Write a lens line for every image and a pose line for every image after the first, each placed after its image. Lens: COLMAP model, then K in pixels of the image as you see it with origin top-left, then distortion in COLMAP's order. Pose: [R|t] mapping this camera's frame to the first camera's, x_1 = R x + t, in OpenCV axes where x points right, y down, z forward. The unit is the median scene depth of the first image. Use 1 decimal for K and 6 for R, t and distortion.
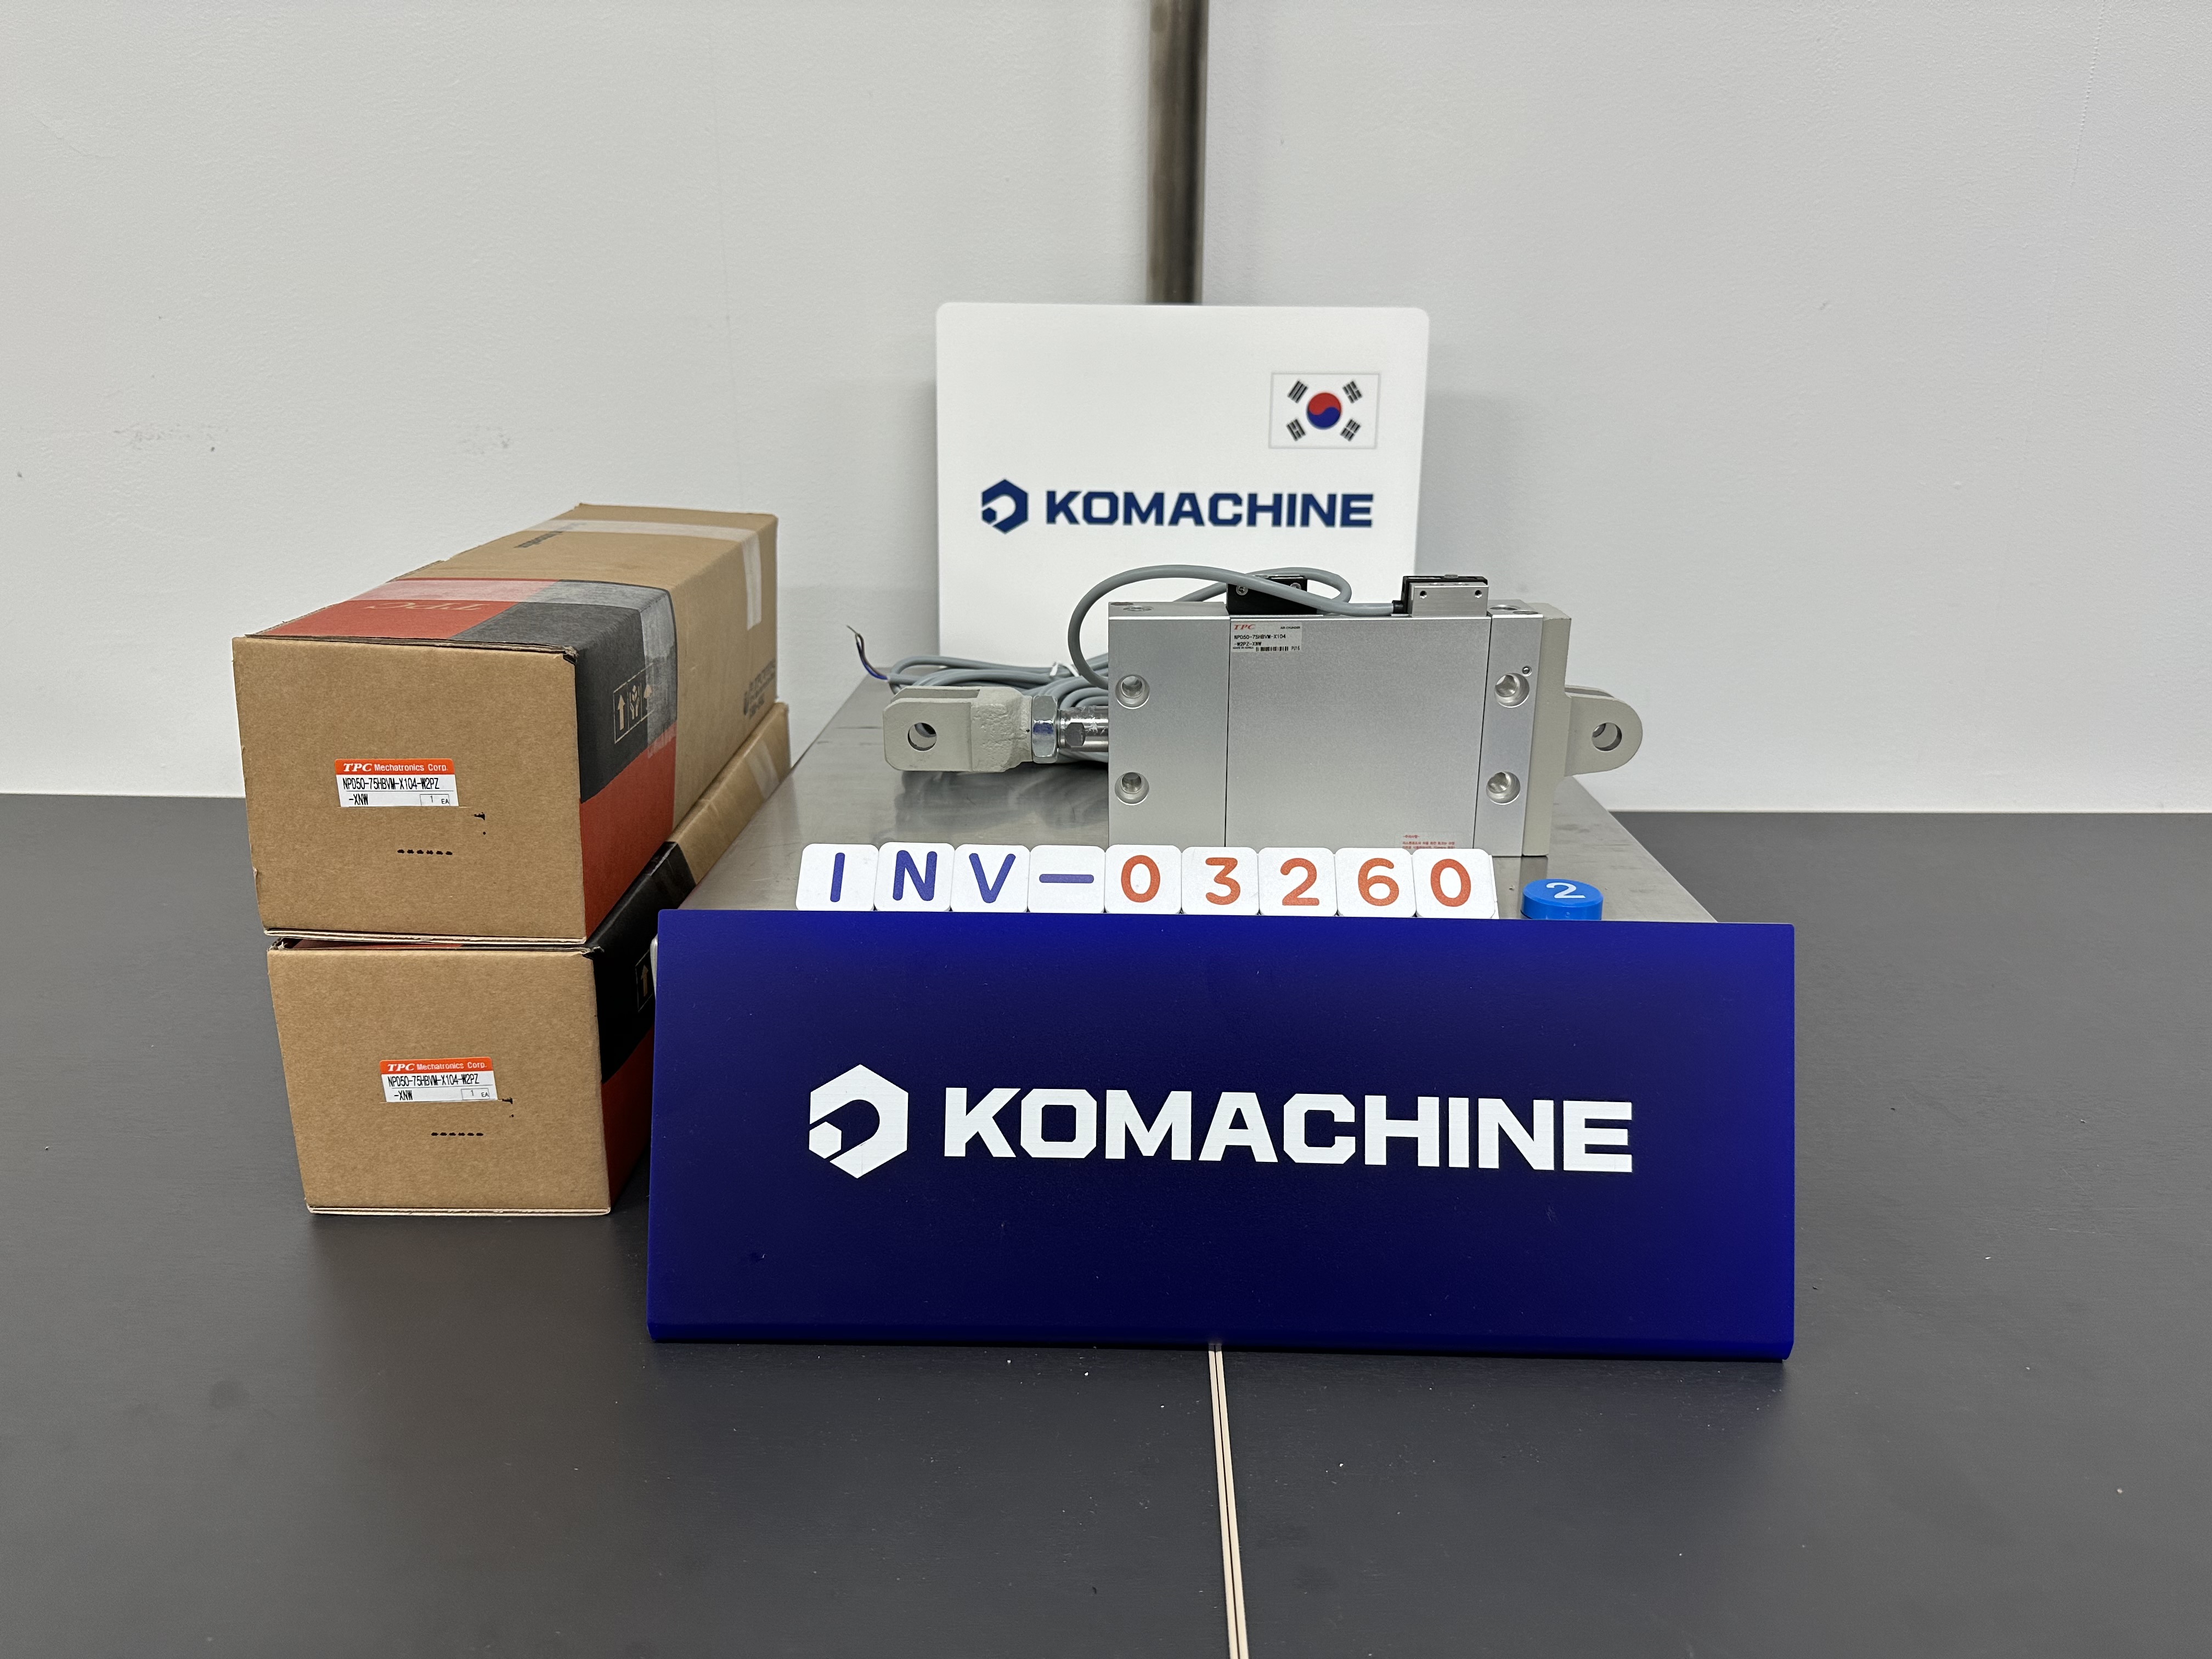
lens RADIAL K [[1556.7, 0, 1127.4], [0, 1556.7, 833.1], [0, 0, 1]] dist [0.039308, -0.125265]
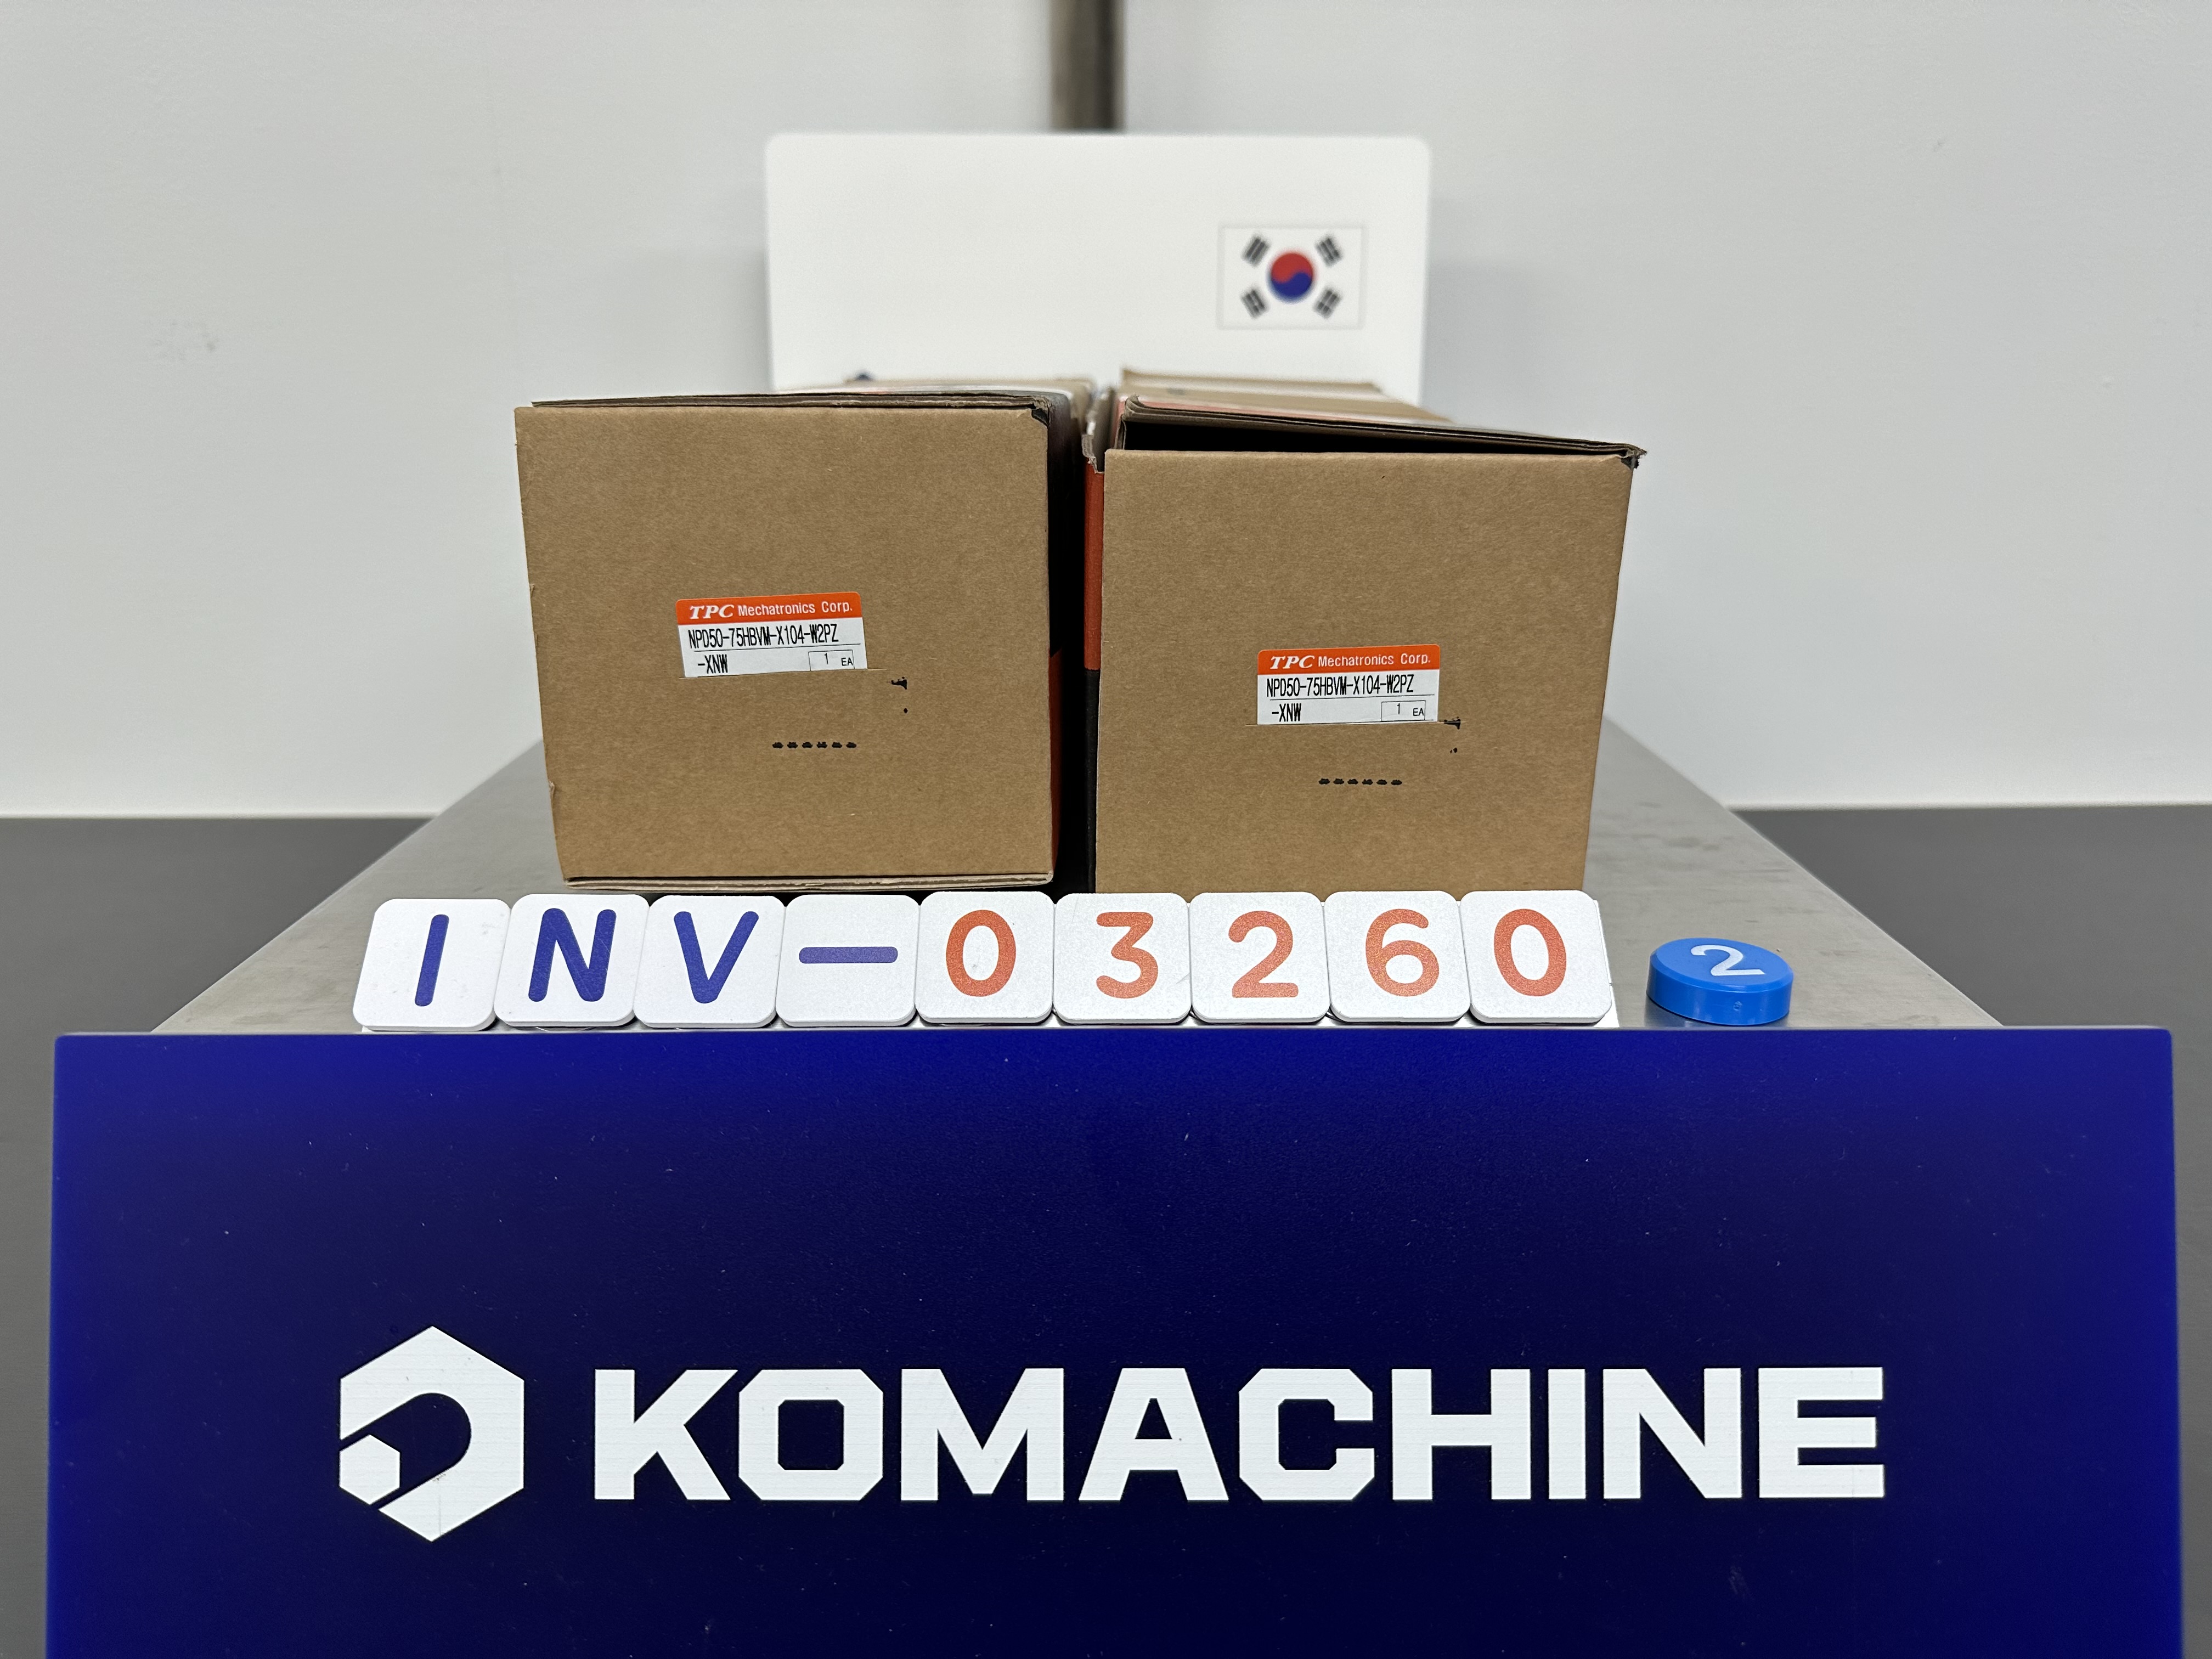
lens RADIAL K [[1622.9, 0, 1145.9], [0, 1622.9, 798.0], [0, 0, 1]] dist [-0.010118, -0.060946]
pose [[0.999382, -0.013211, 0.032570, 0.050024], [0.013854, 0.999712, -0.019590, -0.014682], [-0.032302, 0.020029, 0.999277, 0.418017]]
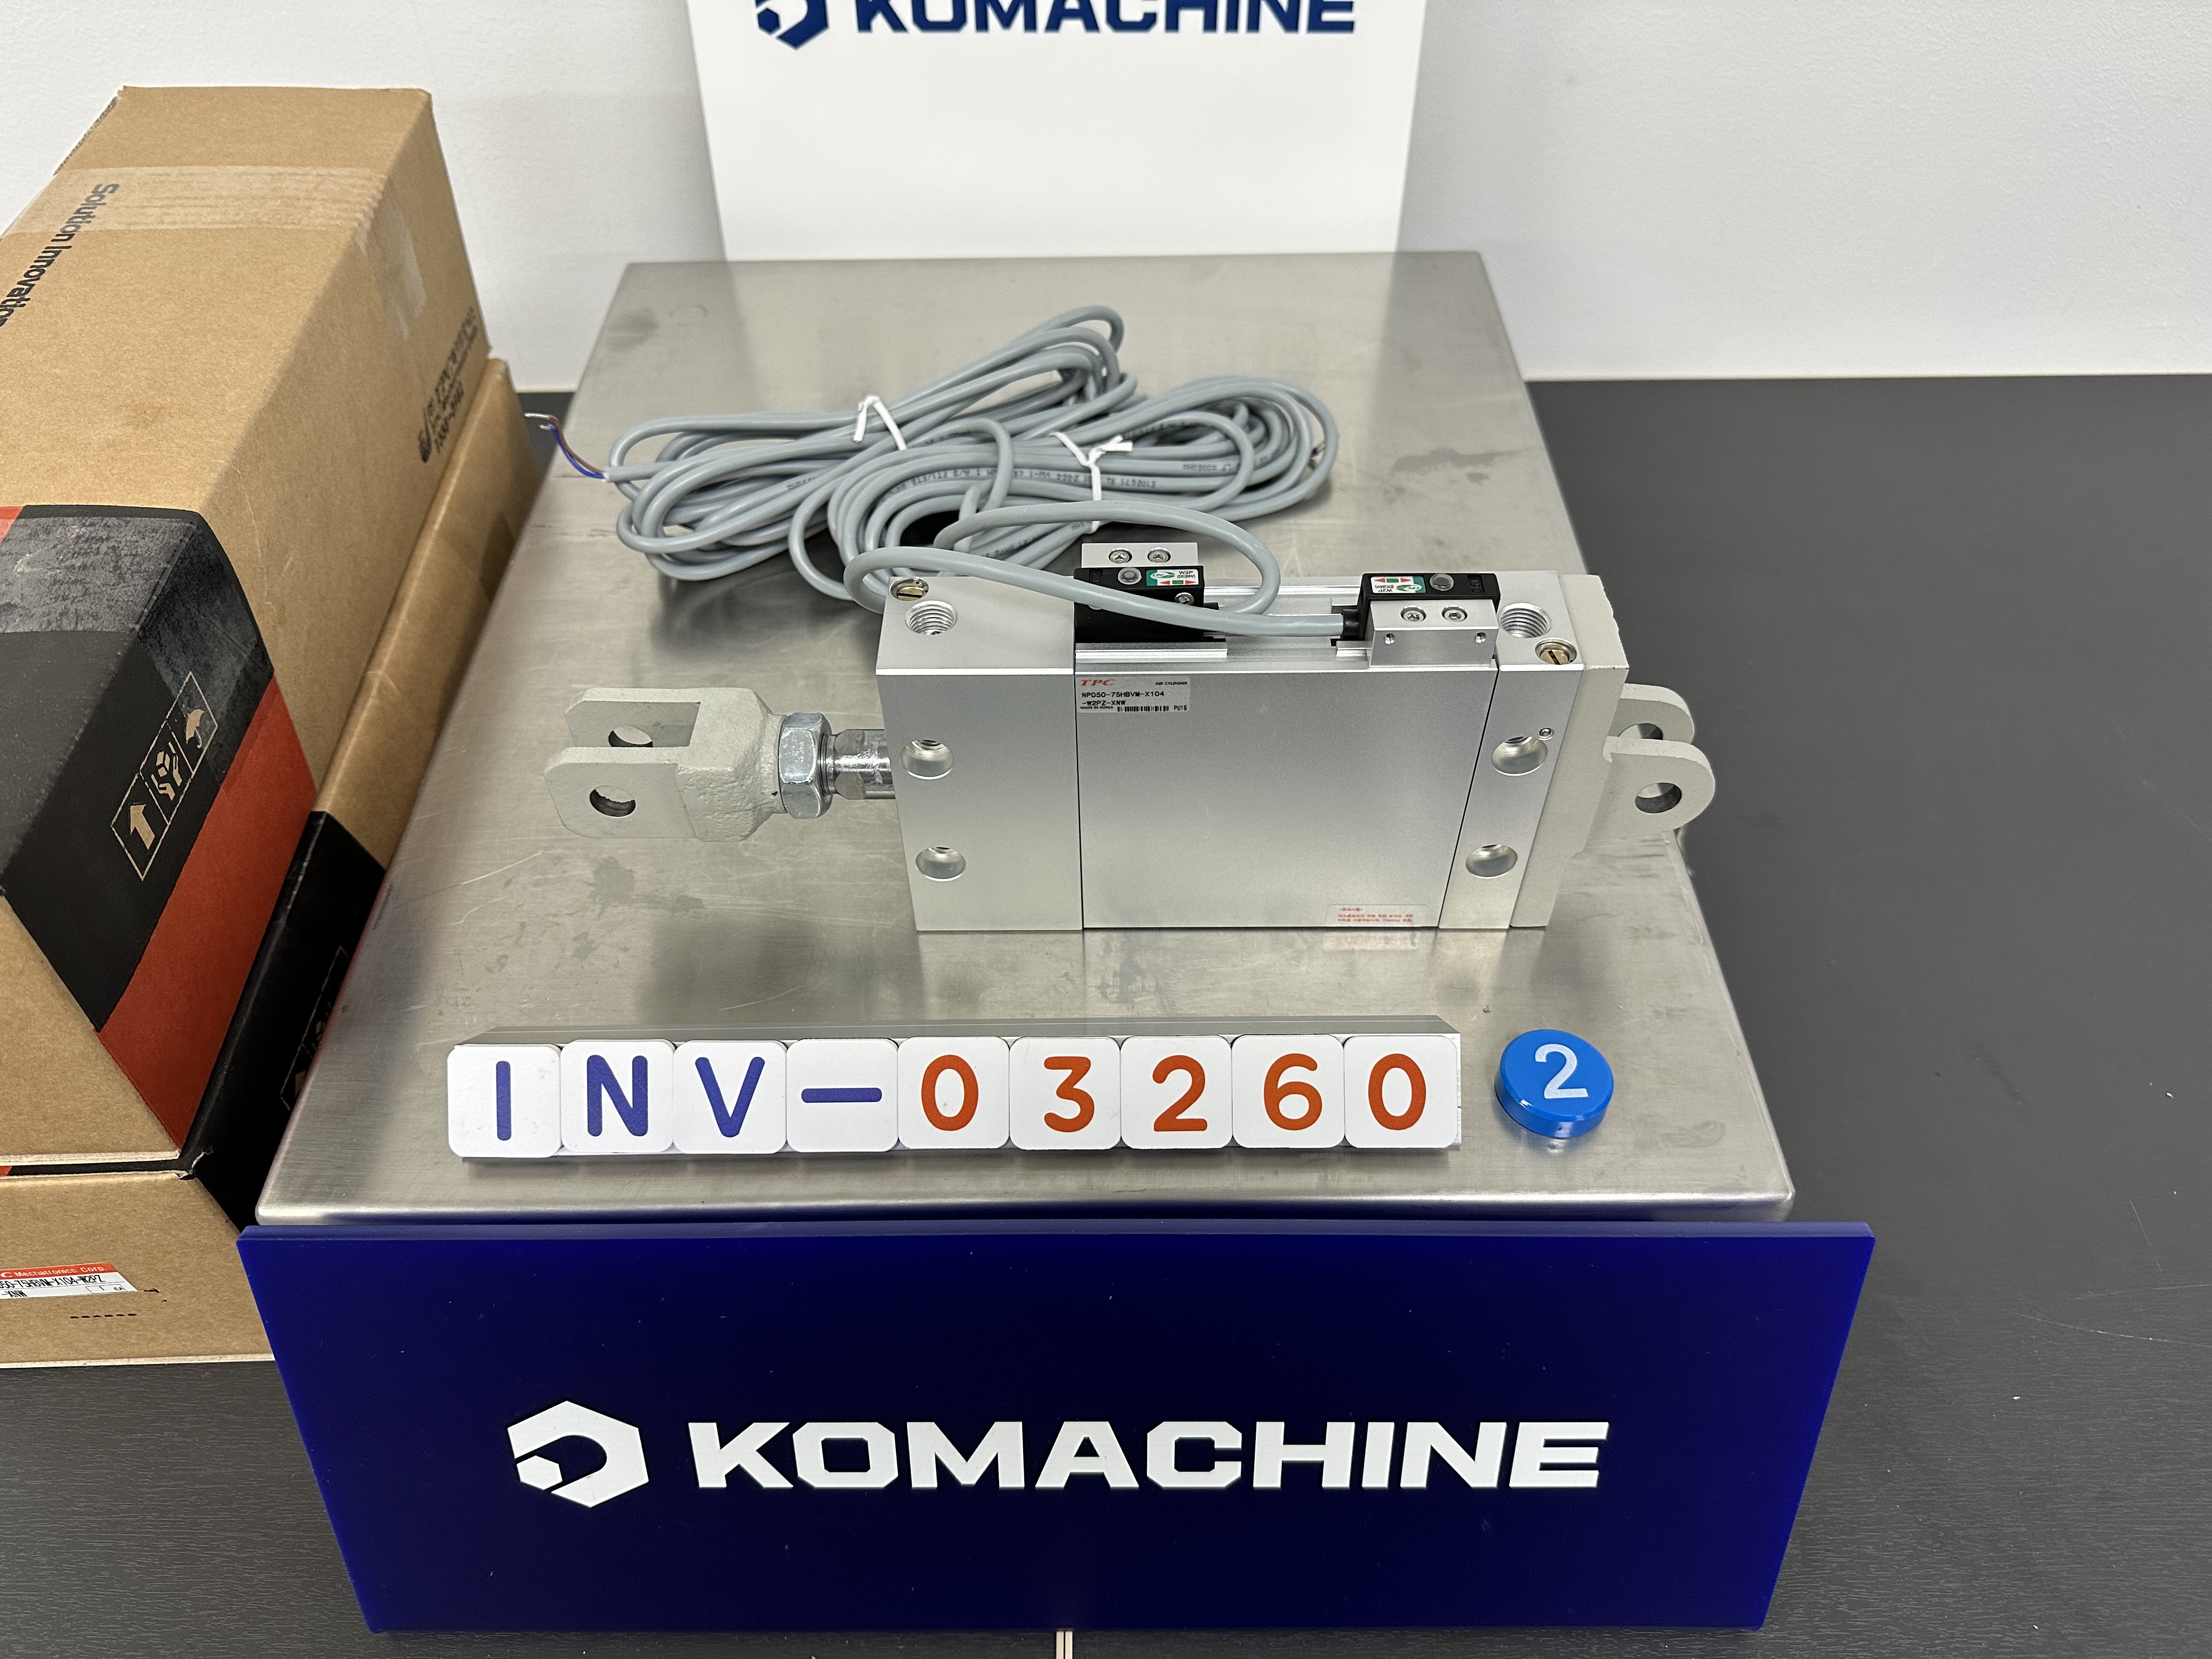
lens RADIAL K [[1661.0, 0, 1140.7], [0, 1661.0, 830.3], [0, 0, 1]] dist [-0.006850, -0.054372]
pose [[0.999587, -0.022346, 0.018081, 0.083344], [0.010860, 0.875975, 0.482234, -0.426109], [-0.026614, -0.481838, 0.875856, 0.414620]]
